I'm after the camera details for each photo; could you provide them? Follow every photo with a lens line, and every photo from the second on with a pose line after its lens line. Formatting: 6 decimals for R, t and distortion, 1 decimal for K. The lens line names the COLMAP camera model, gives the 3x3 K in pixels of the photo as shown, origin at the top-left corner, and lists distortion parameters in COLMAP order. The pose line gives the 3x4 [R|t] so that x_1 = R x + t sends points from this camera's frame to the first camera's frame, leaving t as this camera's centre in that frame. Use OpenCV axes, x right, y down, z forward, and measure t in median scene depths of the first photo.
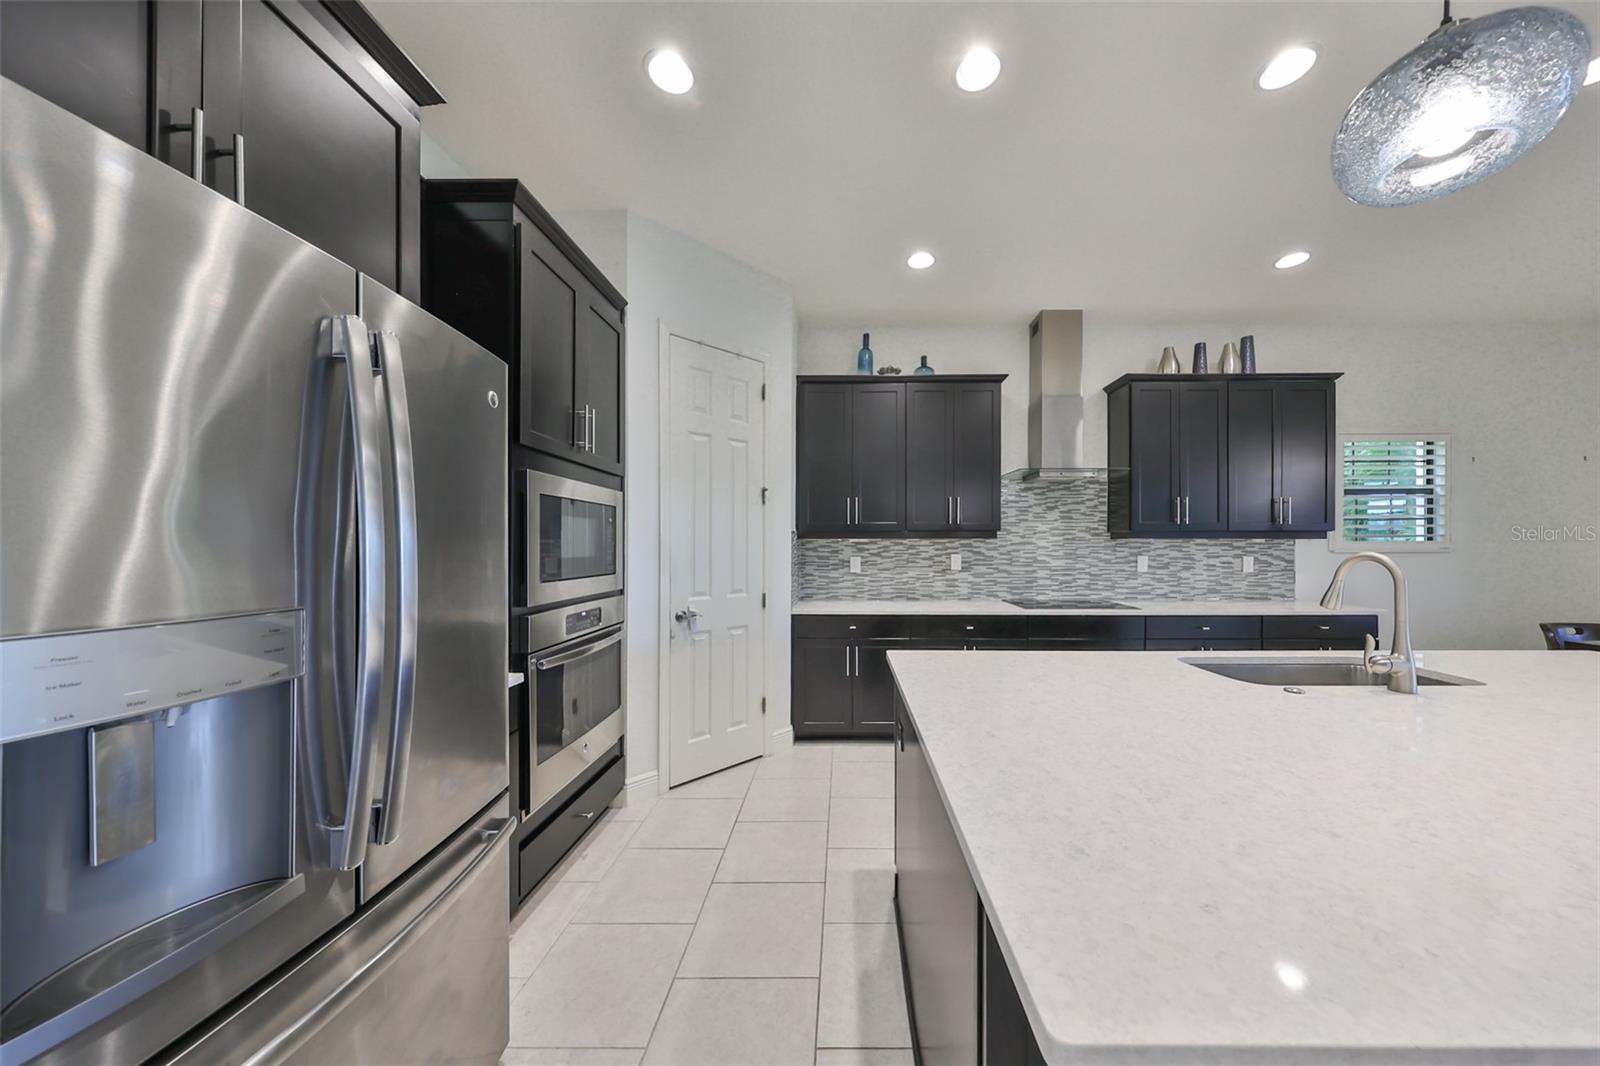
lens RADIAL K [[507.1, 0, 830.1], [0, 507.1, 546.7], [0, 0, 1]] dist [-0.011374, 0.000072]
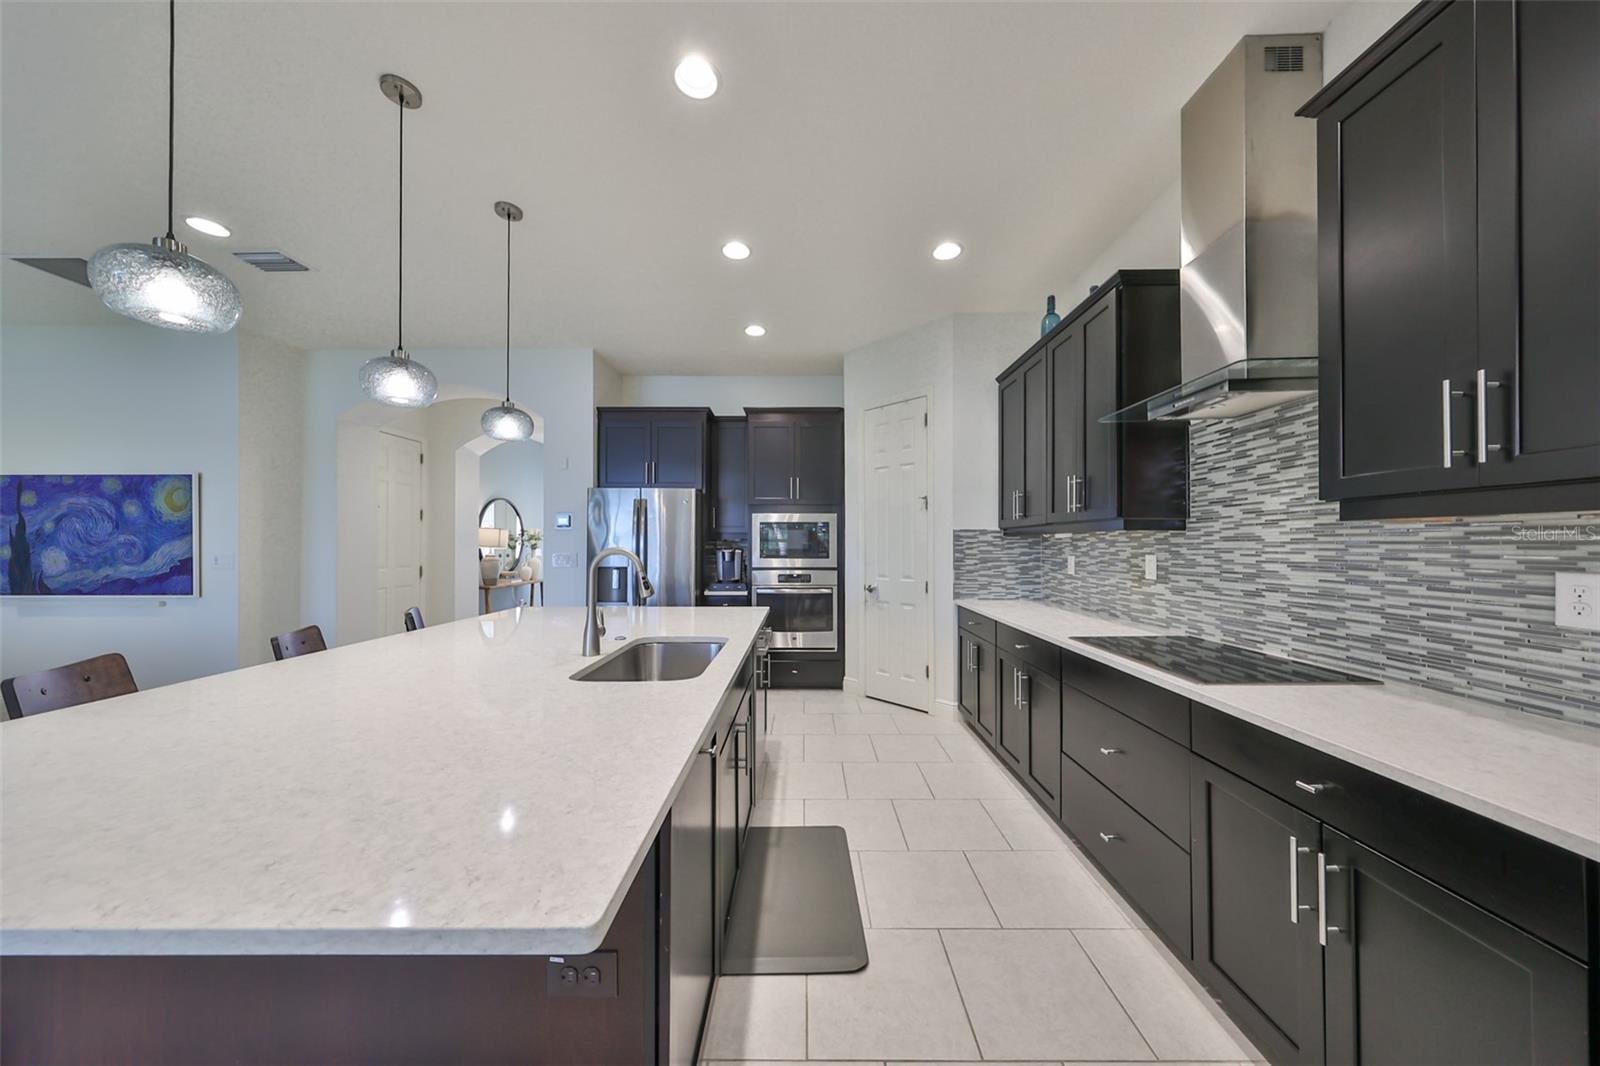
lens RADIAL K [[524.0, 0, 771.6], [0, 524.0, 540.6], [0, 0, 1]] dist [0.001438, 0.000268]
pose [[-0.009936, -0.006336, -0.999931, 0.942881], [-0.002290, 0.999977, -0.006313, 0.001875], [0.999948, 0.002227, -0.009950, 0.536276]]
